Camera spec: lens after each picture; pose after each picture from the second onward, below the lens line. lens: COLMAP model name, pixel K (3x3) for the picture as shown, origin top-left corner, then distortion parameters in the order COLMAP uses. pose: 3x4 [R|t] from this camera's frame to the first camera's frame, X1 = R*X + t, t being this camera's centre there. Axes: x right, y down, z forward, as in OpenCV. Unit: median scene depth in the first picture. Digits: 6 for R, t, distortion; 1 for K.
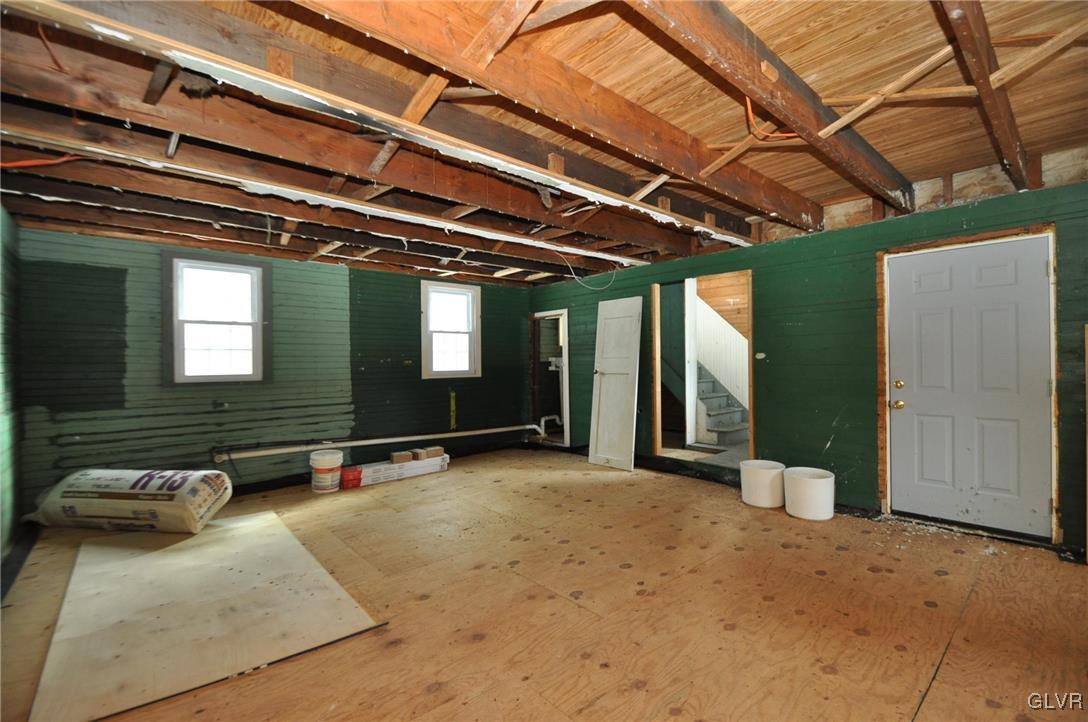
lens RADIAL K [[474.9, 0, 546.0], [0, 474.9, 362.7], [0, 0, 1]] dist [-0.000514, -0.000475]
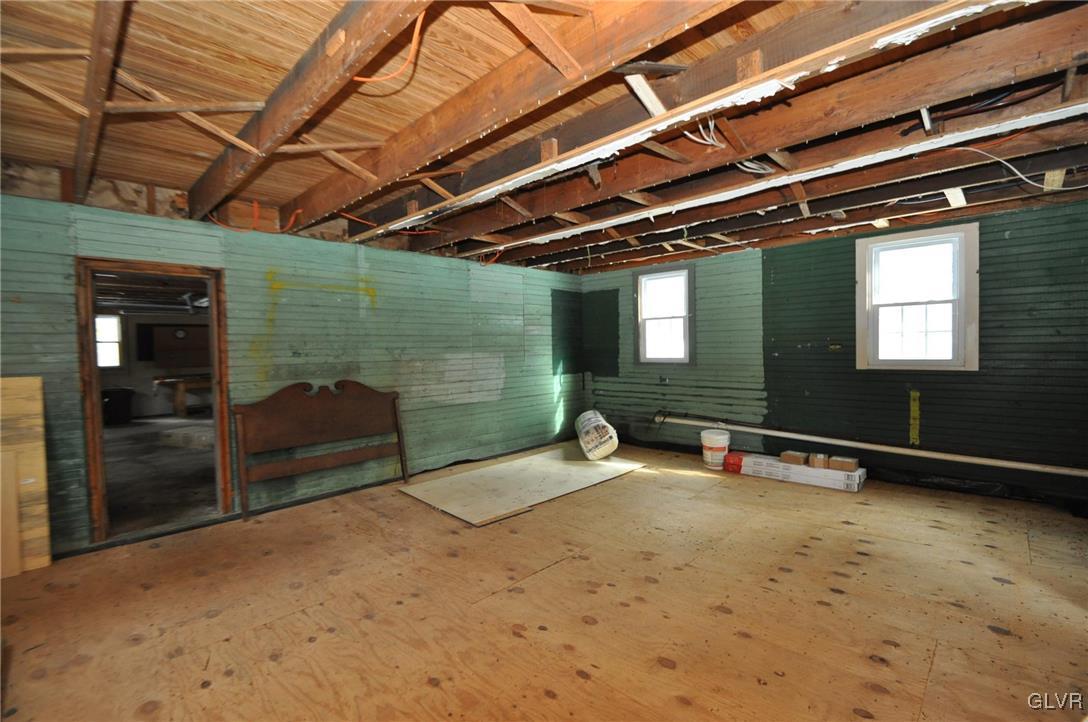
lens RADIAL K [[474.9, 0, 545.6], [0, 474.9, 356.5], [0, 0, 1]] dist [-0.000514, -0.000475]
pose [[0.075471, 0.029901, -0.996700, 0.630989], [0.014035, 0.999419, 0.031045, -0.023149], [0.997049, -0.016332, 0.075008, 0.590506]]
